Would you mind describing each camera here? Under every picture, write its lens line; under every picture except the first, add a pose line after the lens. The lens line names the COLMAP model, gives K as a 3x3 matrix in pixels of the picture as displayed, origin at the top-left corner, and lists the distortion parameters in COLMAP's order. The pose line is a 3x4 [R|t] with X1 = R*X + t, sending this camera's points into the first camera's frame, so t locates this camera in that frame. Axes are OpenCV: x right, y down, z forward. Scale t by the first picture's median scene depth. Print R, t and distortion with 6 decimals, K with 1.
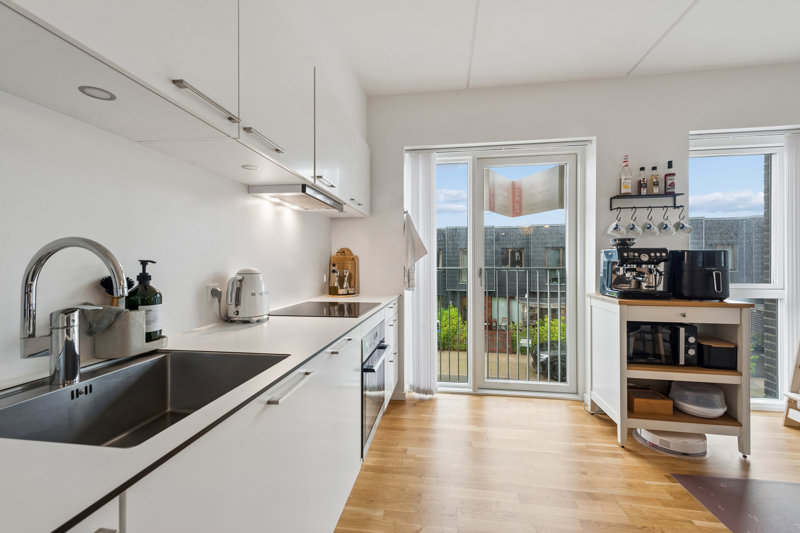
lens RADIAL K [[335.7, 0, 399.9], [0, 335.7, 263.7], [0, 0, 1]] dist [0.002316, 0.000447]
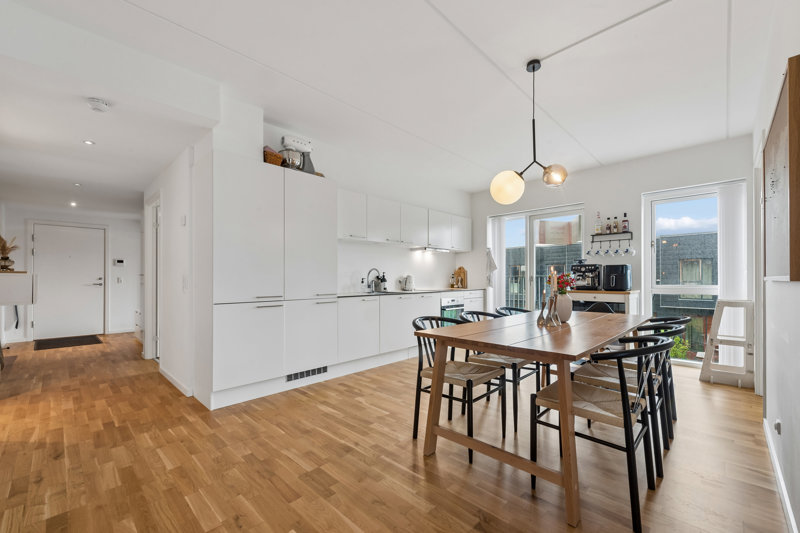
lens RADIAL K [[335.7, 0, 400.0], [0, 335.7, 275.2], [0, 0, 1]] dist [0.002316, 0.000447]
pose [[0.808106, -0.004899, -0.589016, 0.880474], [0.001462, 0.999979, -0.006311, 0.023319], [0.589035, 0.004239, 0.808097, -1.068778]]
